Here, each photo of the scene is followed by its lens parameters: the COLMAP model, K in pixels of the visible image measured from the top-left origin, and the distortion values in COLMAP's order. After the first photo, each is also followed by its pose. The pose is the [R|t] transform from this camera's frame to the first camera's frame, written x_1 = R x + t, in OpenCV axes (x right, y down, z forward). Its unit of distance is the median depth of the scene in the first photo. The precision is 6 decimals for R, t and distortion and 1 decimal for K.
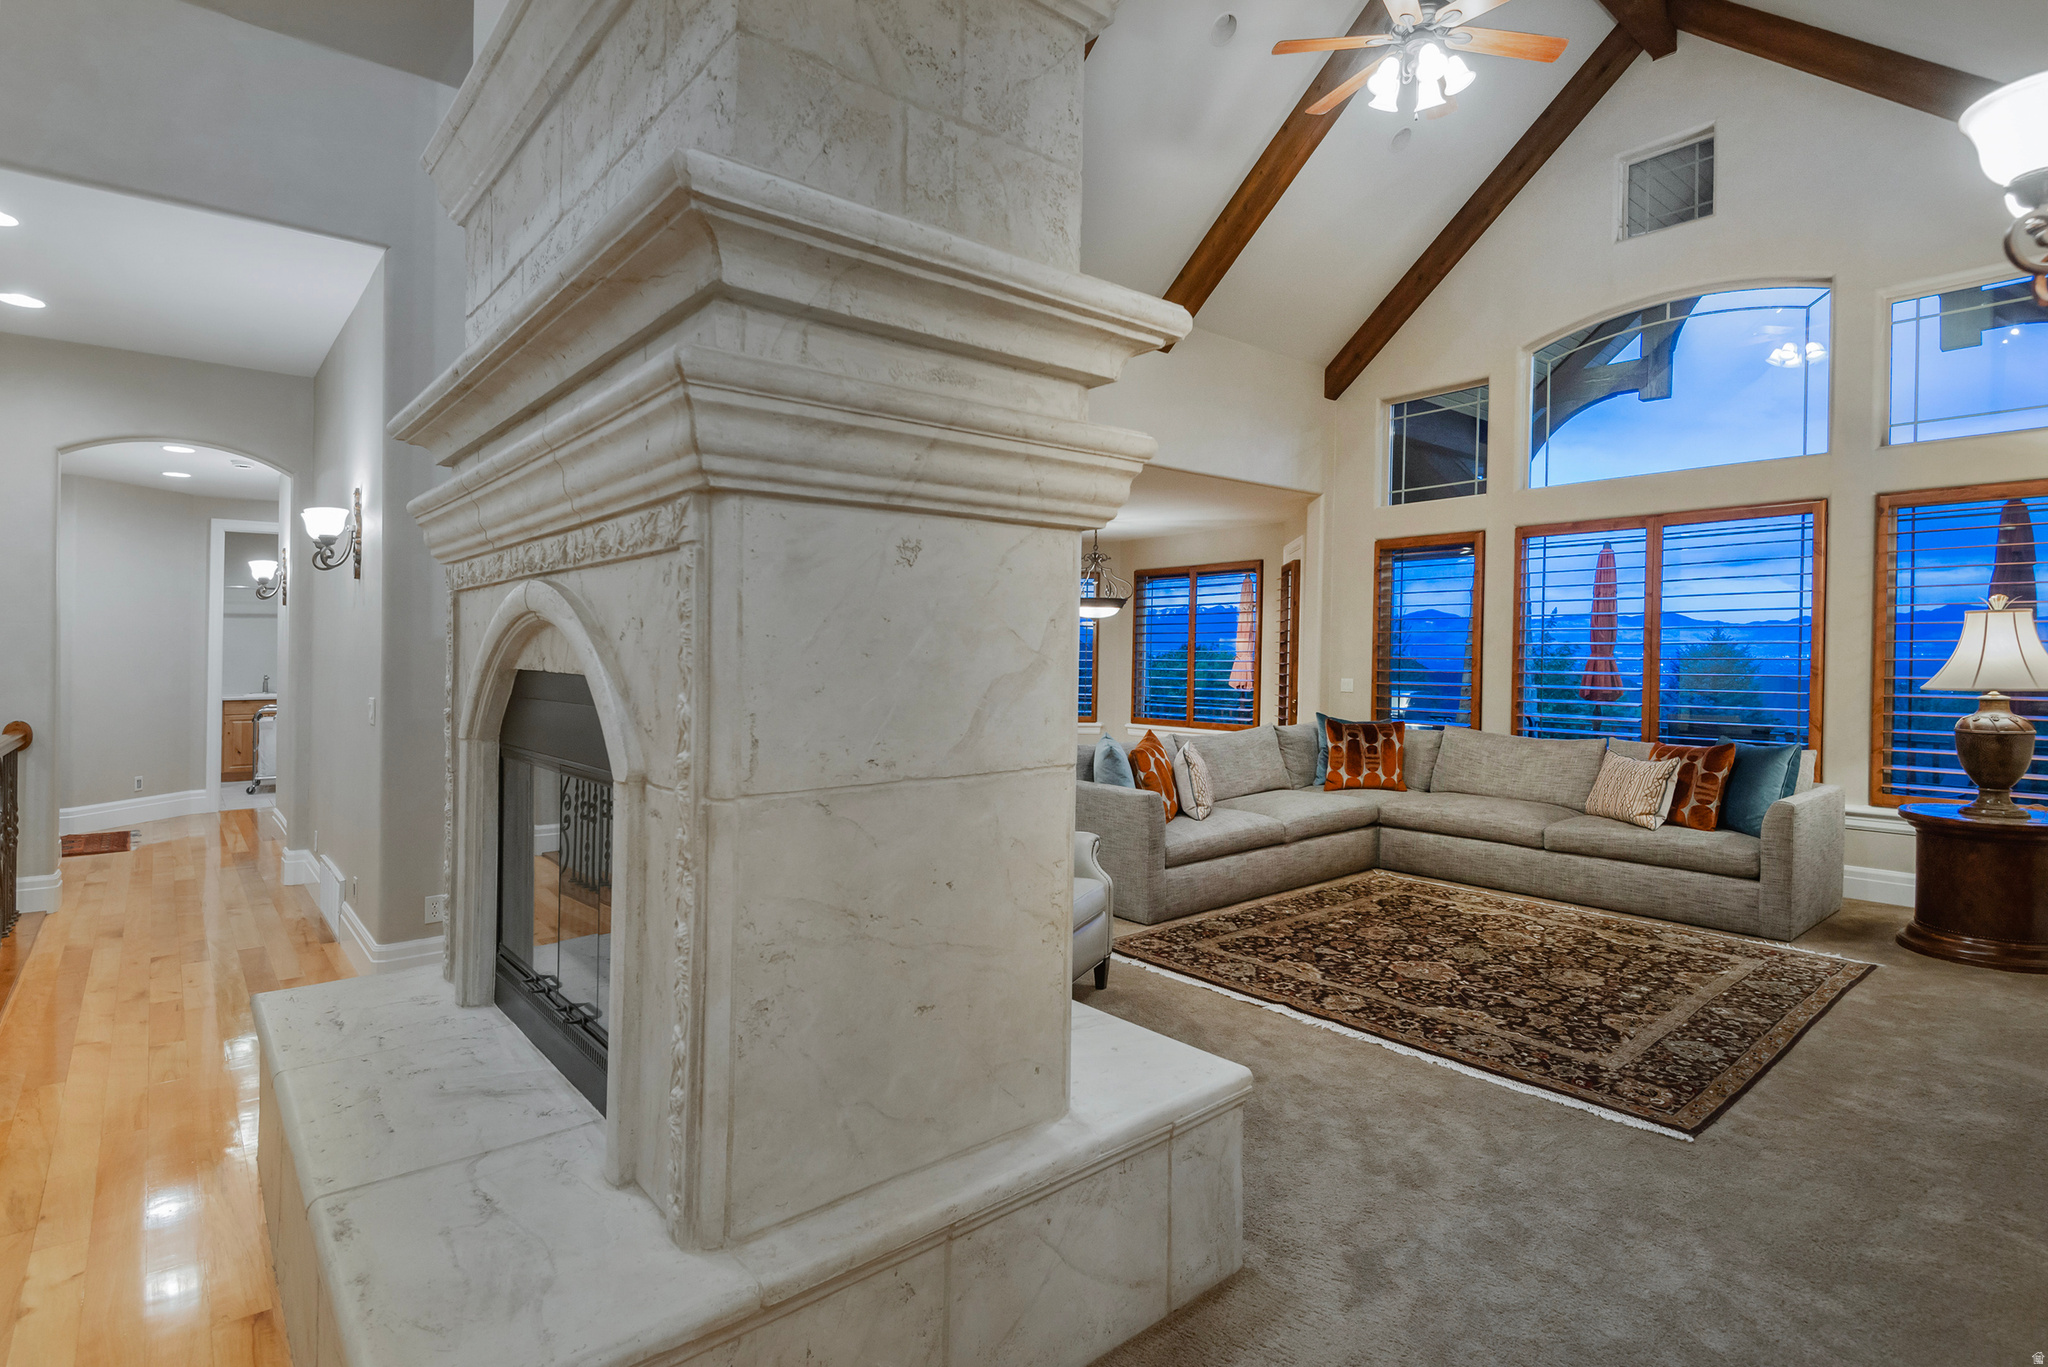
lens RADIAL K [[1006.9, 0, 1062.2], [0, 1006.9, 691.1], [0, 0, 1]] dist [0.002921, -0.014891]
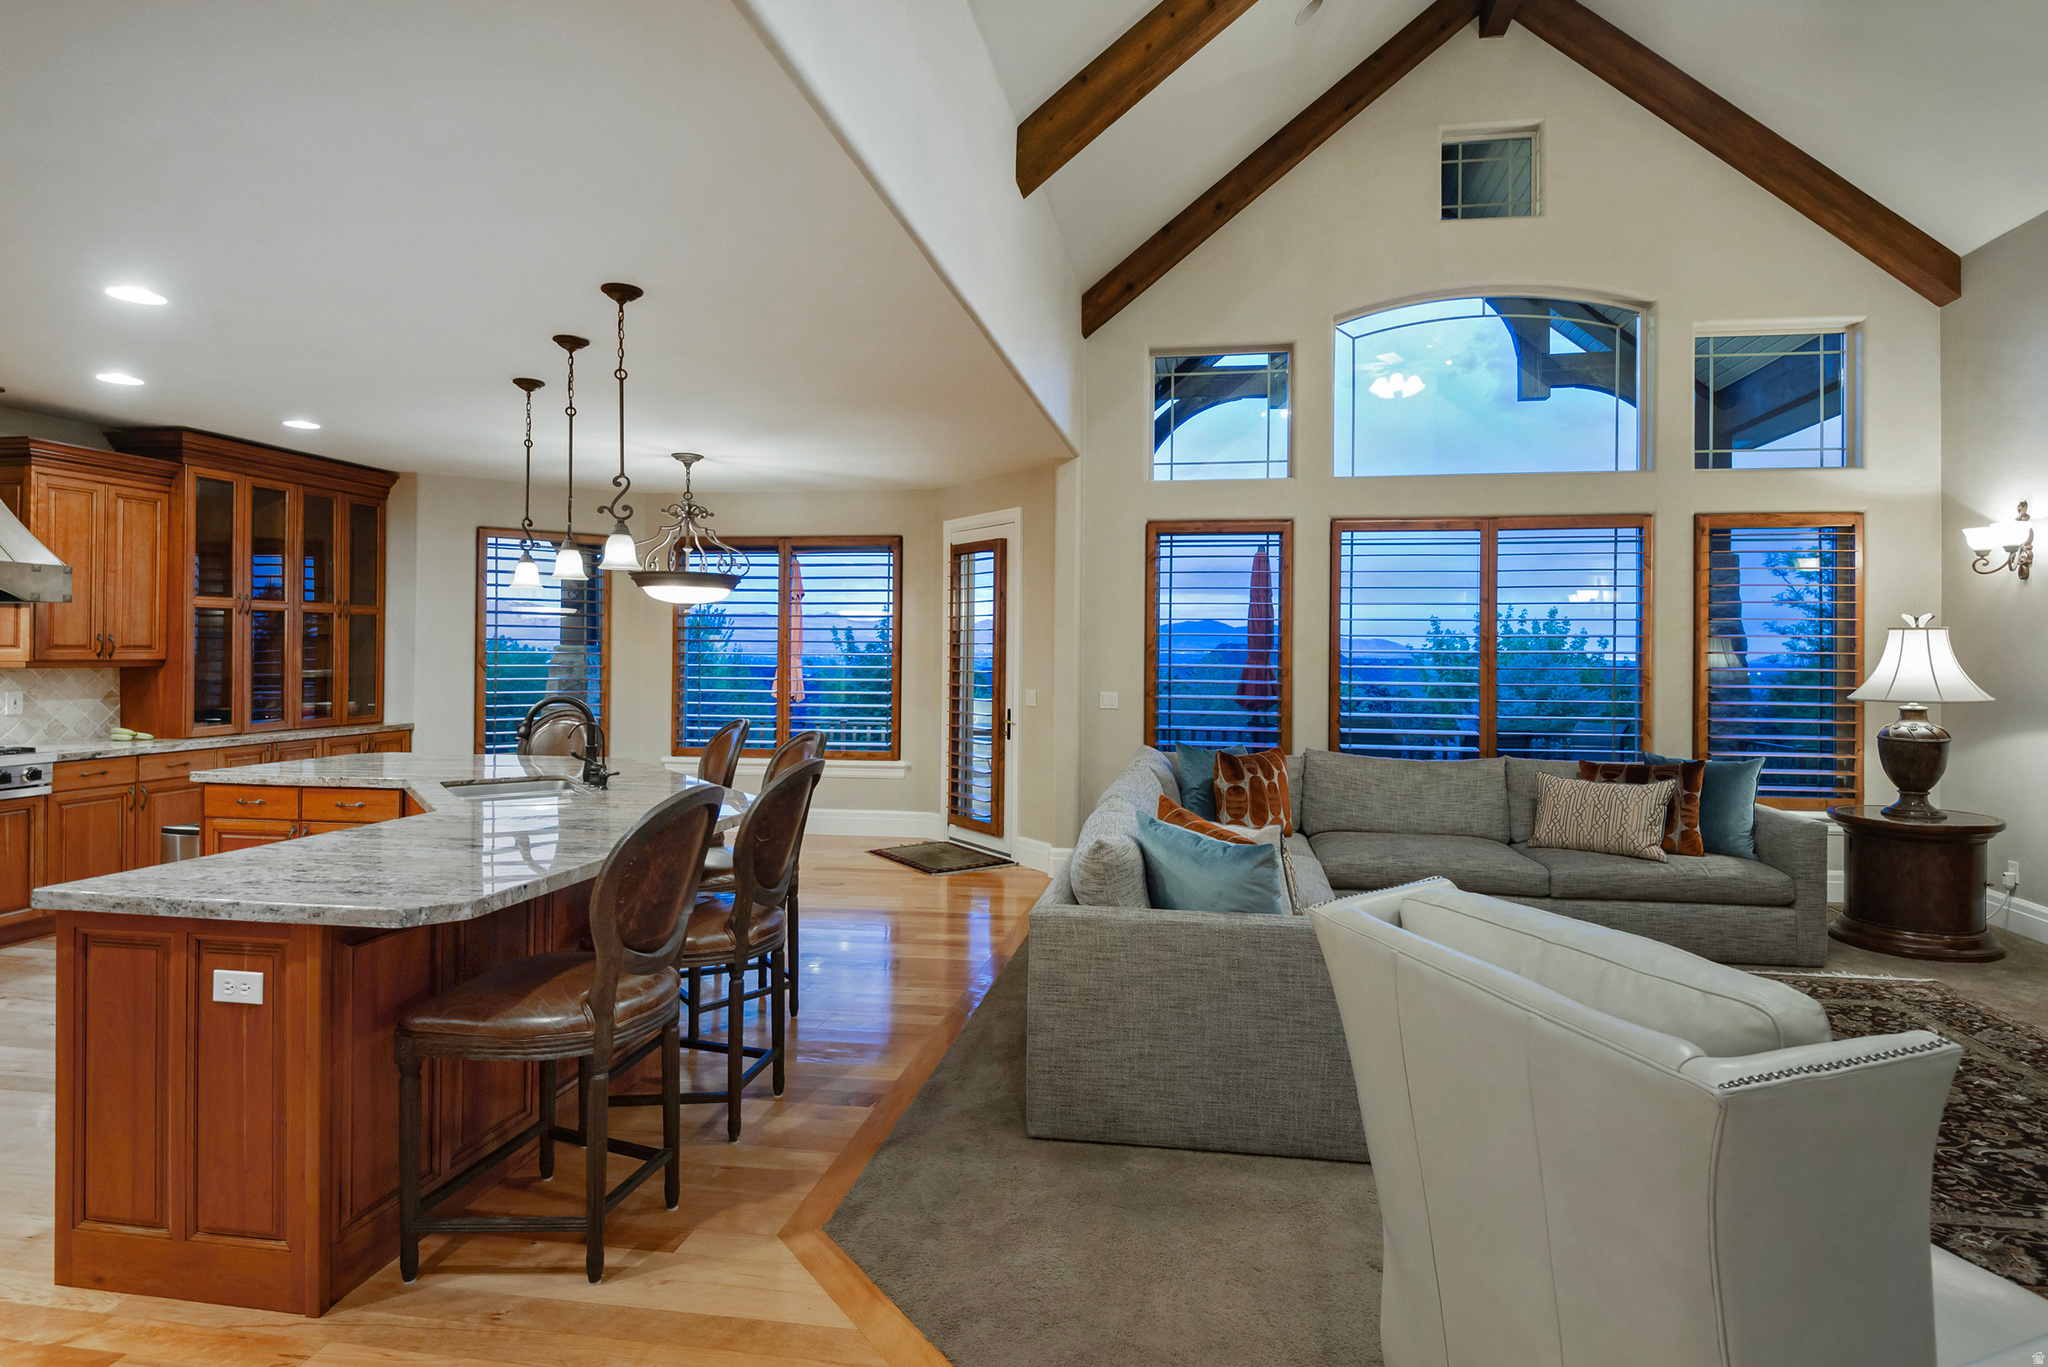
lens RADIAL K [[988.4, 0, 1049.2], [0, 988.4, 671.7], [0, 0, 1]] dist [0.001390, -0.000513]
pose [[0.756153, -0.012007, 0.654284, -0.406484], [0.018791, 0.999818, -0.003369, -0.040402], [-0.654125, 0.014842, 0.756241, 0.678741]]
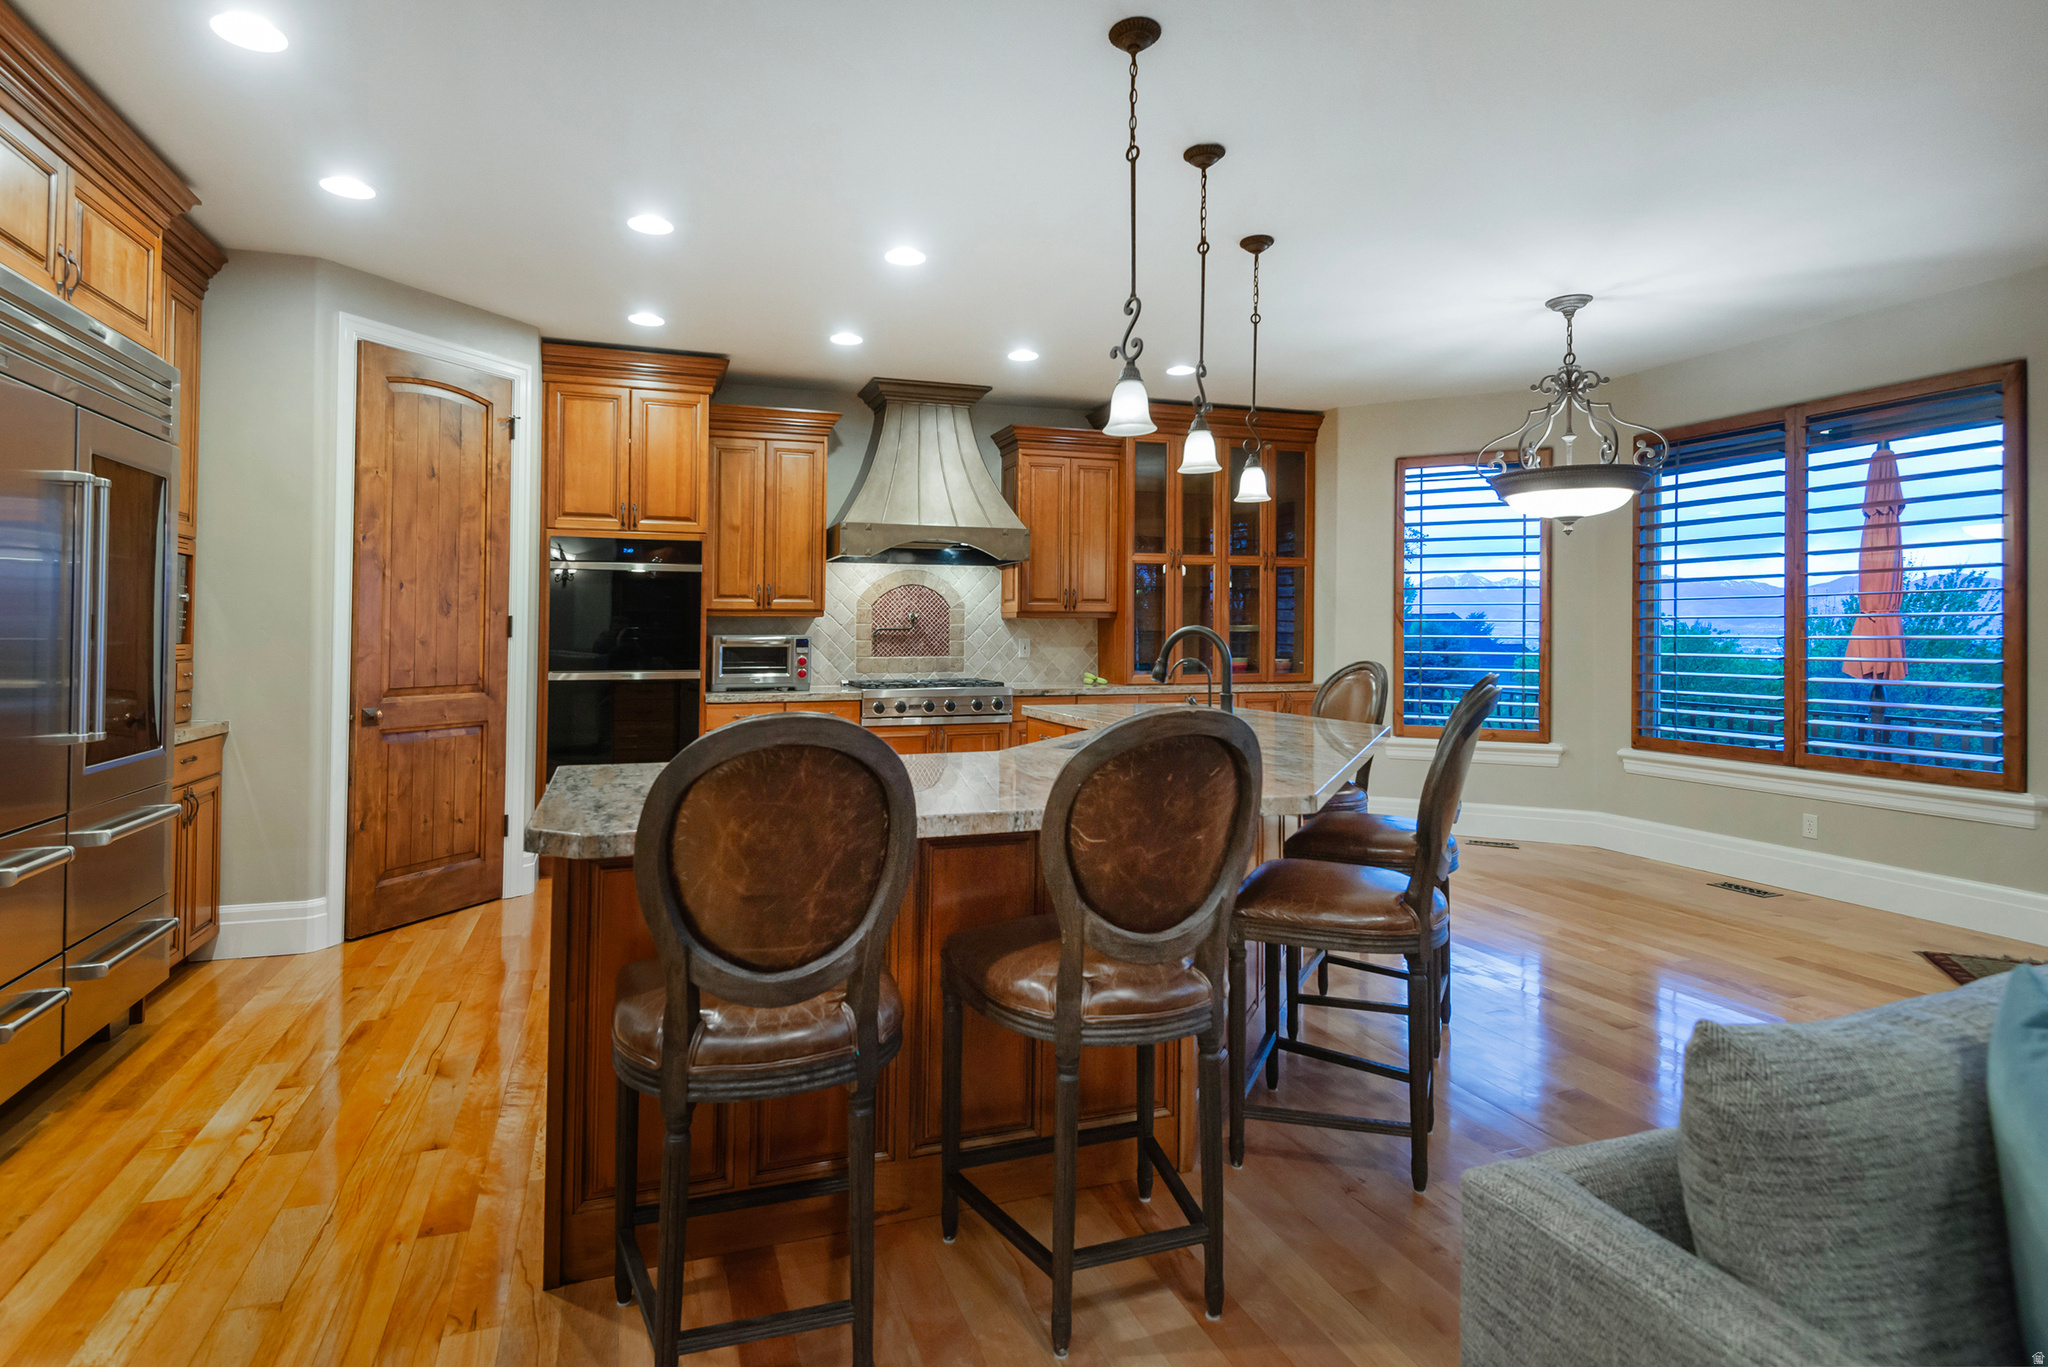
lens RADIAL K [[1084.3, 0, 1018.5], [0, 1084.3, 627.8], [0, 0, 1]] dist [0.002387, -0.000077]
pose [[0.933107, -0.005695, -0.359554, -0.054096], [-0.008483, 0.999248, -0.037843, -0.004546], [0.359499, 0.038362, 0.932356, 0.878391]]
